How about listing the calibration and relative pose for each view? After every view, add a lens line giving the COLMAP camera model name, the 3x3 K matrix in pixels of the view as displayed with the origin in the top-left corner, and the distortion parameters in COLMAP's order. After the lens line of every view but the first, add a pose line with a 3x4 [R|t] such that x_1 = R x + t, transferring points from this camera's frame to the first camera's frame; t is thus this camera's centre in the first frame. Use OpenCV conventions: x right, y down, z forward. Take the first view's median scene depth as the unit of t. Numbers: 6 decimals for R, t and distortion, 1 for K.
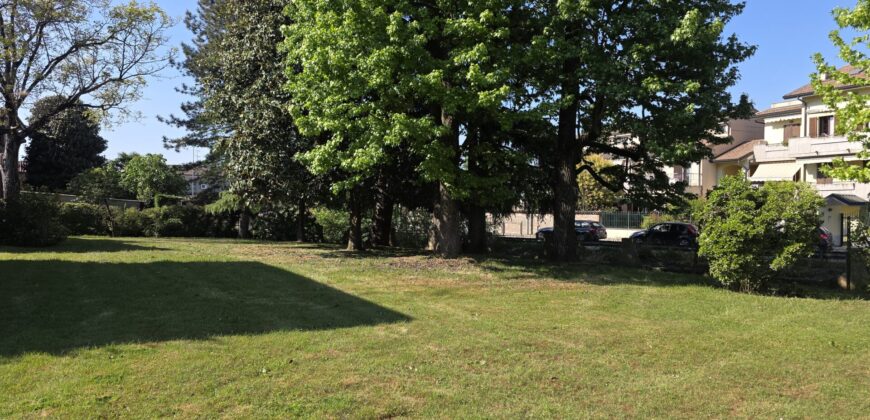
lens RADIAL K [[560.6, 0, 435.0], [0, 560.6, 210.0], [0, 0, 1]] dist [0.000066, 0.000092]
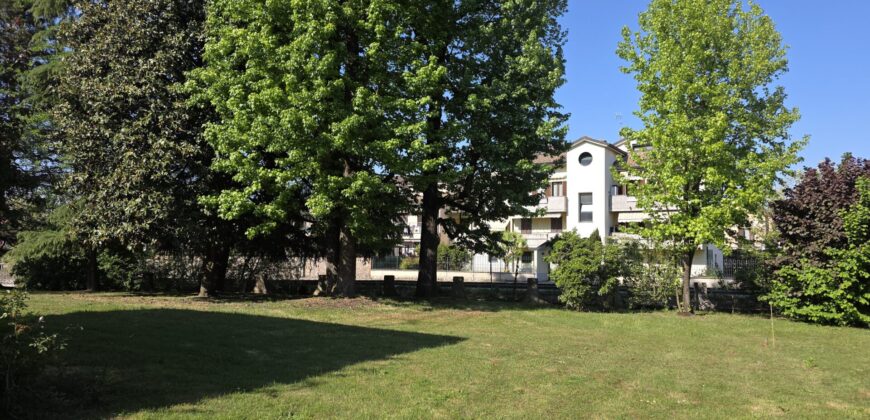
lens RADIAL K [[560.6, 0, 435.0], [0, 560.6, 210.0], [0, 0, 1]] dist [0.000066, 0.000092]
pose [[0.860456, 0.038580, 0.508062, -0.516102], [0.000439, 0.997073, -0.076456, -0.005133], [-0.509524, 0.066010, 0.857921, -0.071959]]
